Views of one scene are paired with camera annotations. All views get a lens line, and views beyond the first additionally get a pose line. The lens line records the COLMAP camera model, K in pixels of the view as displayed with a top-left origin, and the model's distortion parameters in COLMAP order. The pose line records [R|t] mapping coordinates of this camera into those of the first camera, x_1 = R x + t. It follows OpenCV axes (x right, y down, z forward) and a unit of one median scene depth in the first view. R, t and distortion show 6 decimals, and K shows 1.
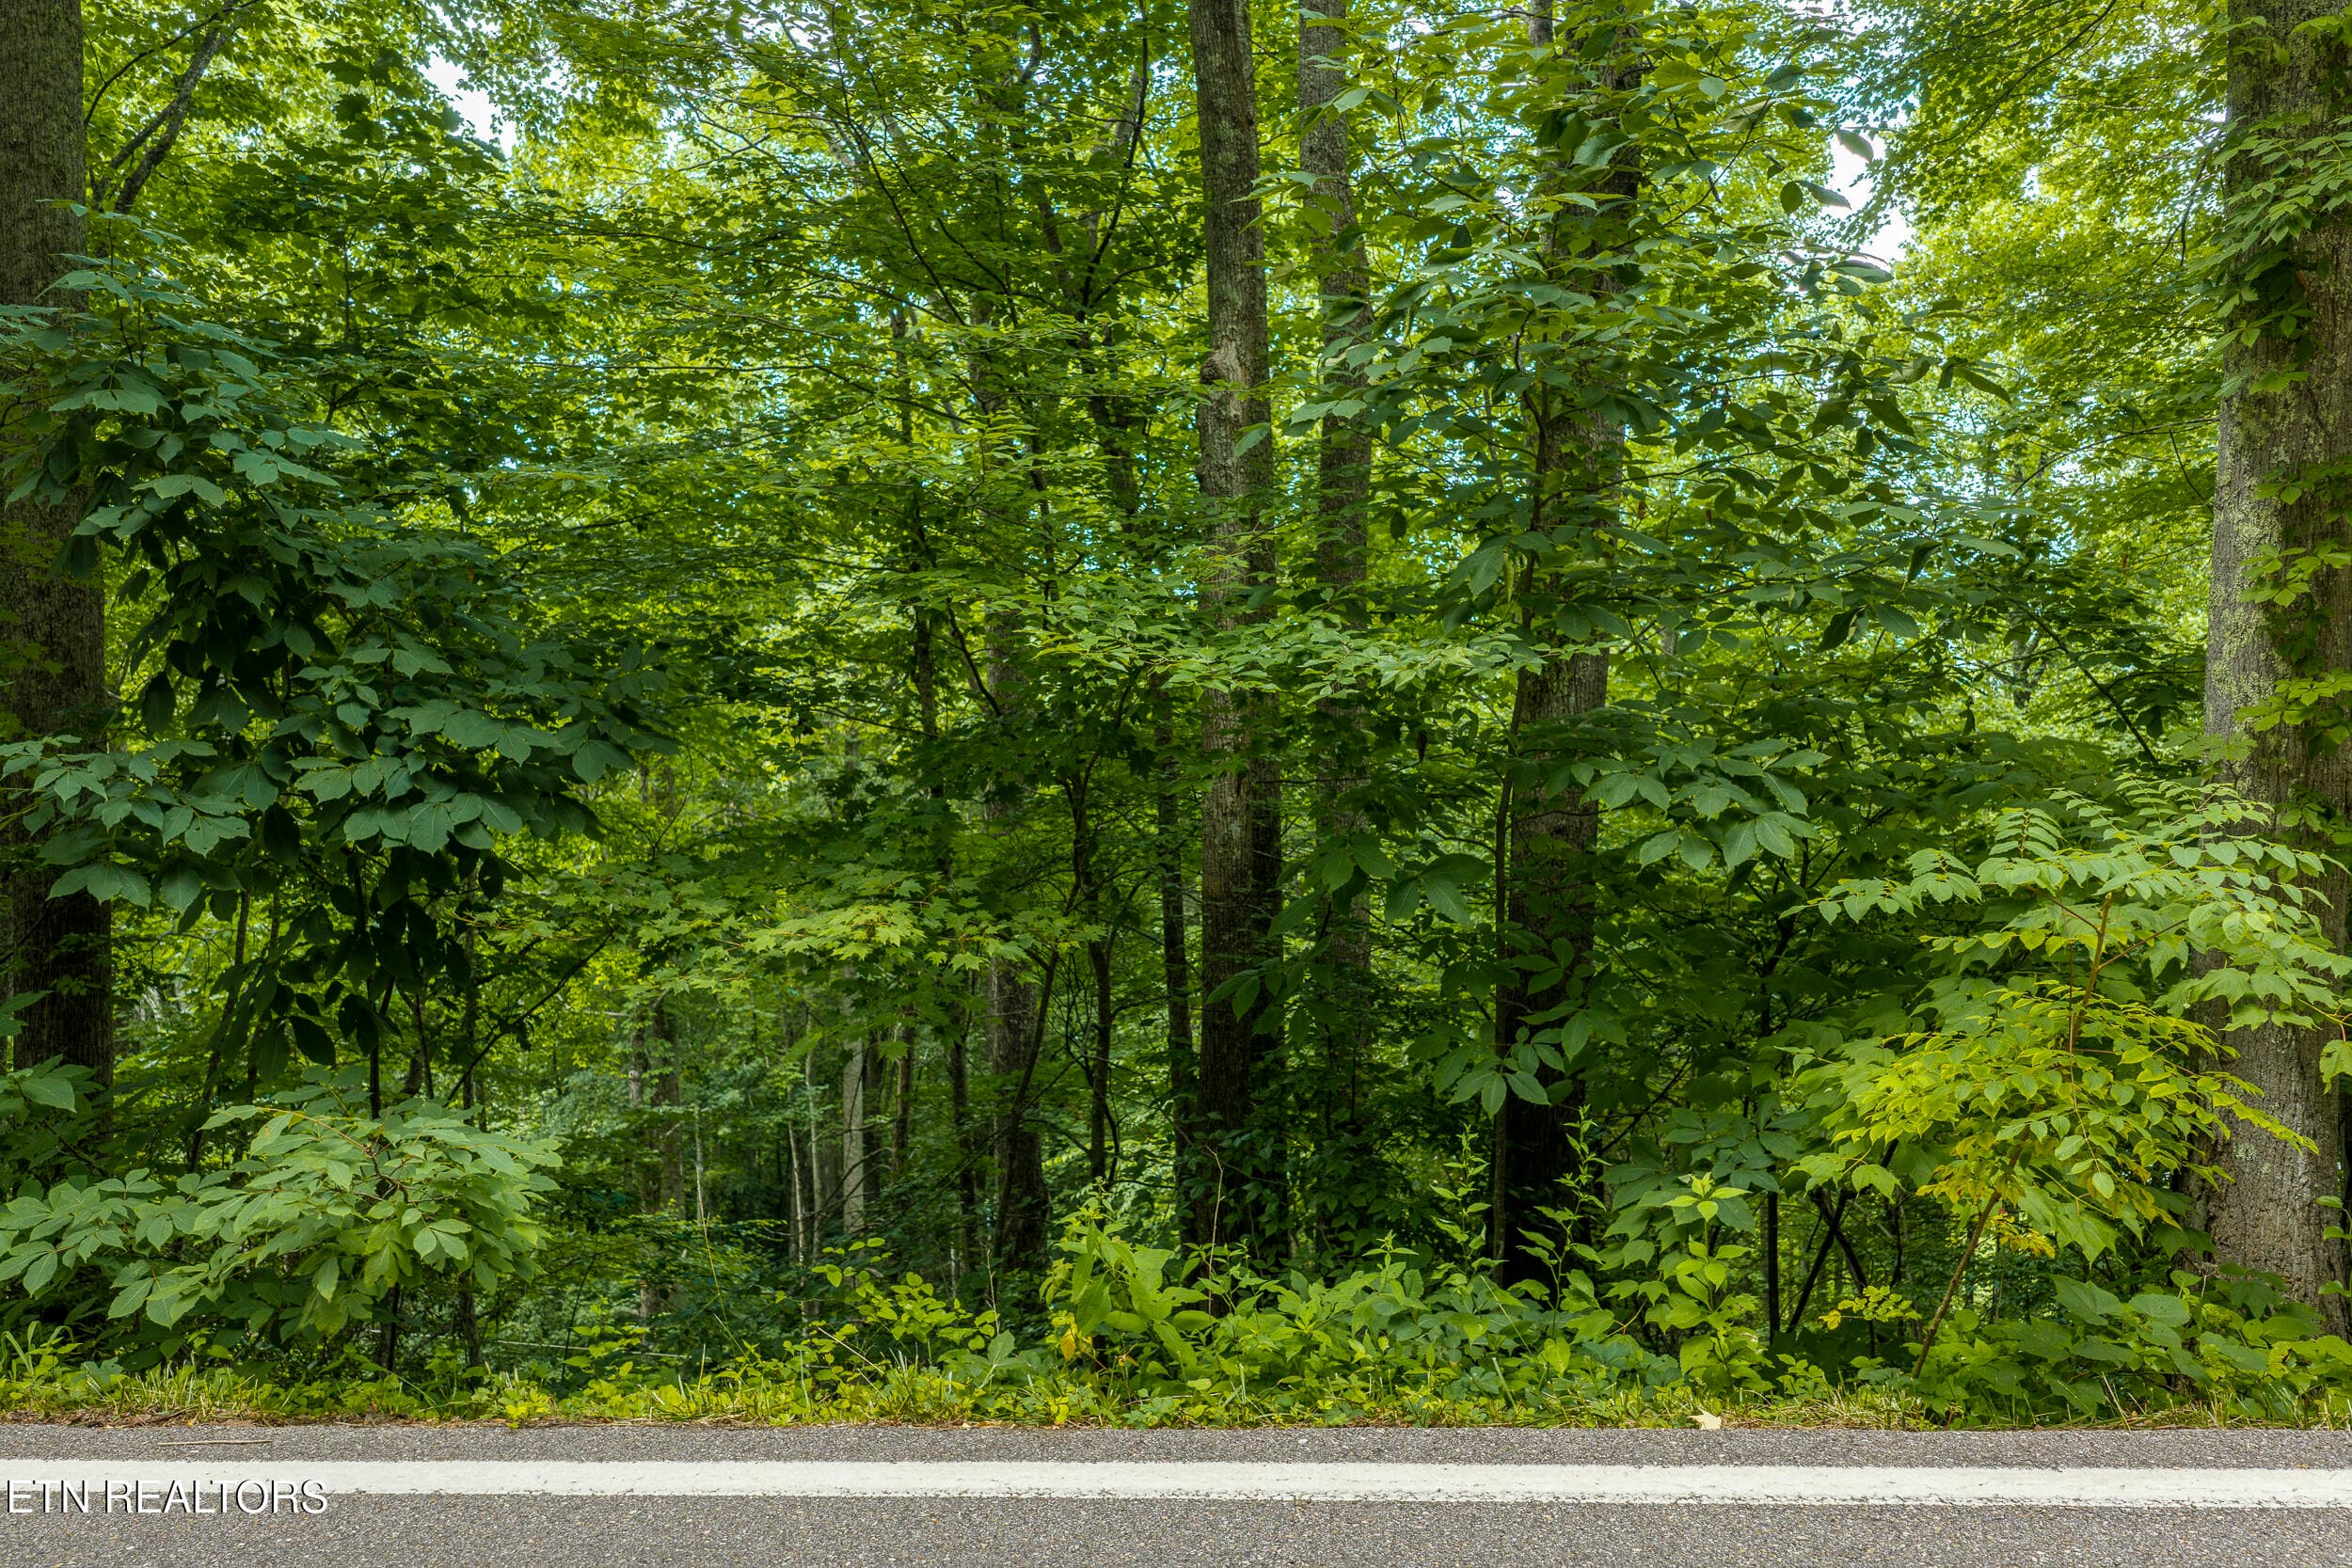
lens RADIAL K [[1953.3, 0, 1180.2], [0, 1953.3, 784.7], [0, 0, 1]] dist [0.019670, -0.034528]
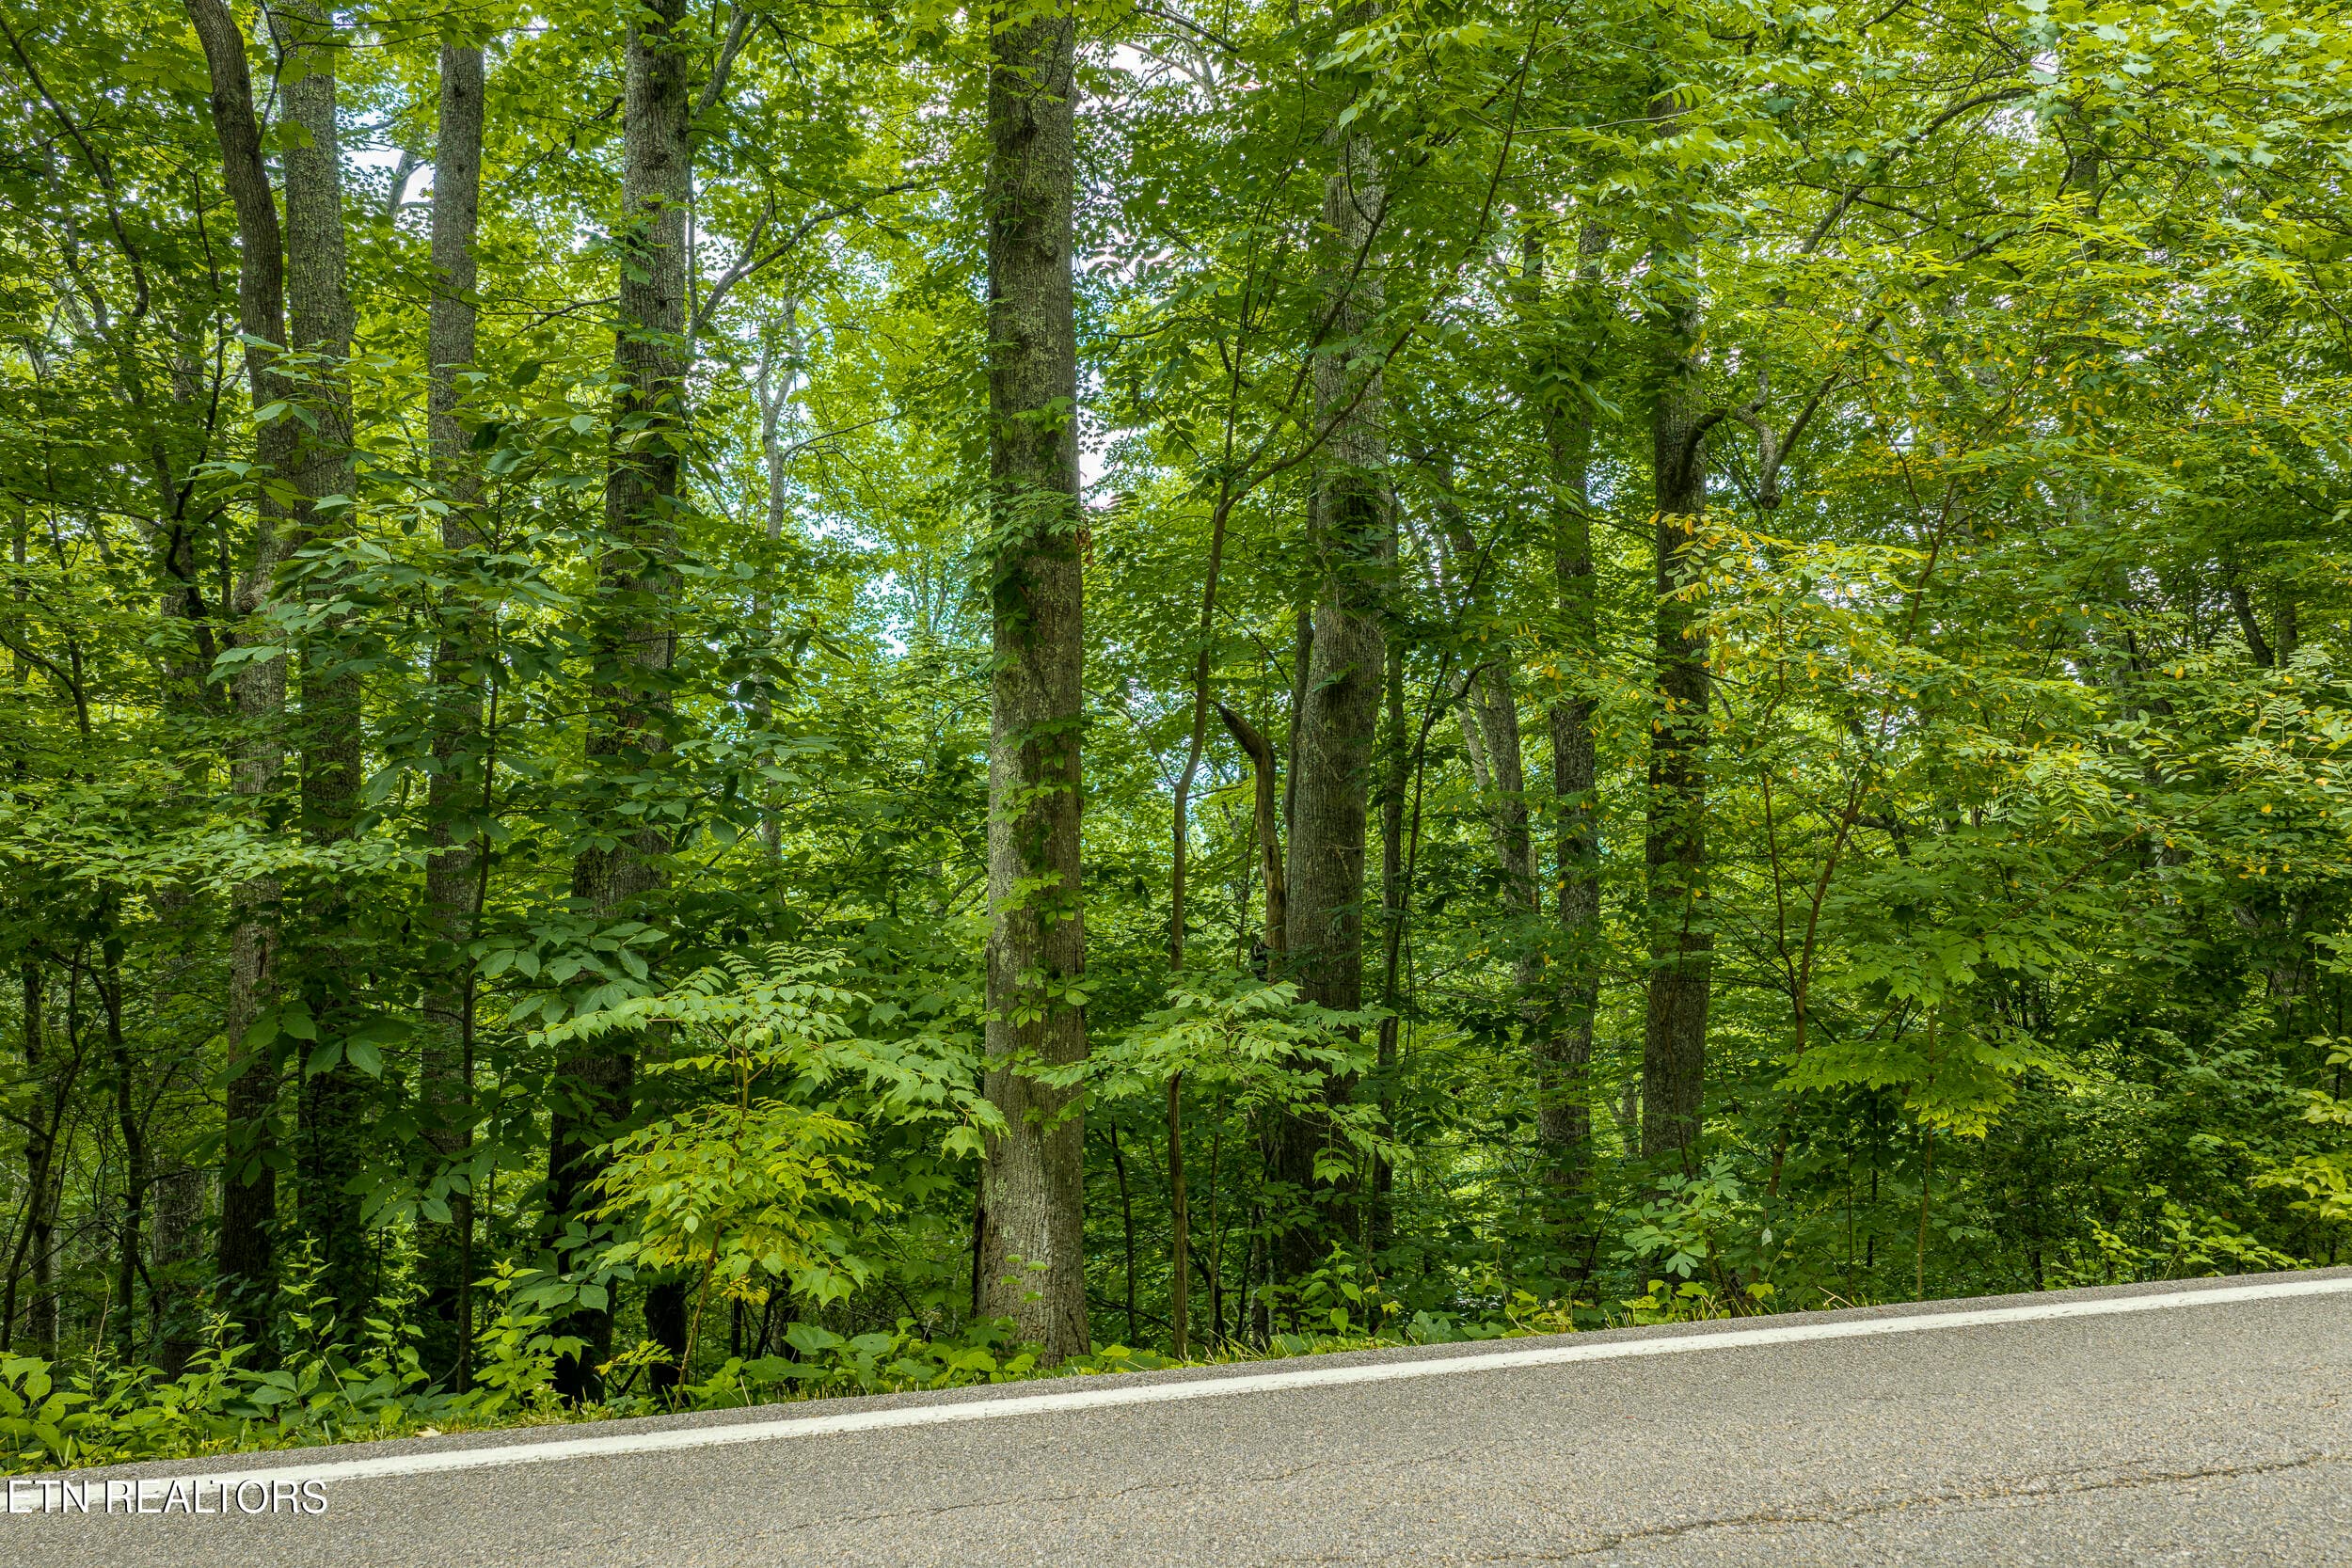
lens RADIAL K [[1859.5, 0, 1176.0], [0, 1859.5, 784.0], [0, 0, 1]] dist [-0.000293, -0.002778]
pose [[0.939264, 0.019294, 0.342653, 0.227450], [0.018518, 0.994115, -0.106735, 0.024937], [-0.342696, 0.106597, 0.933379, -0.283332]]
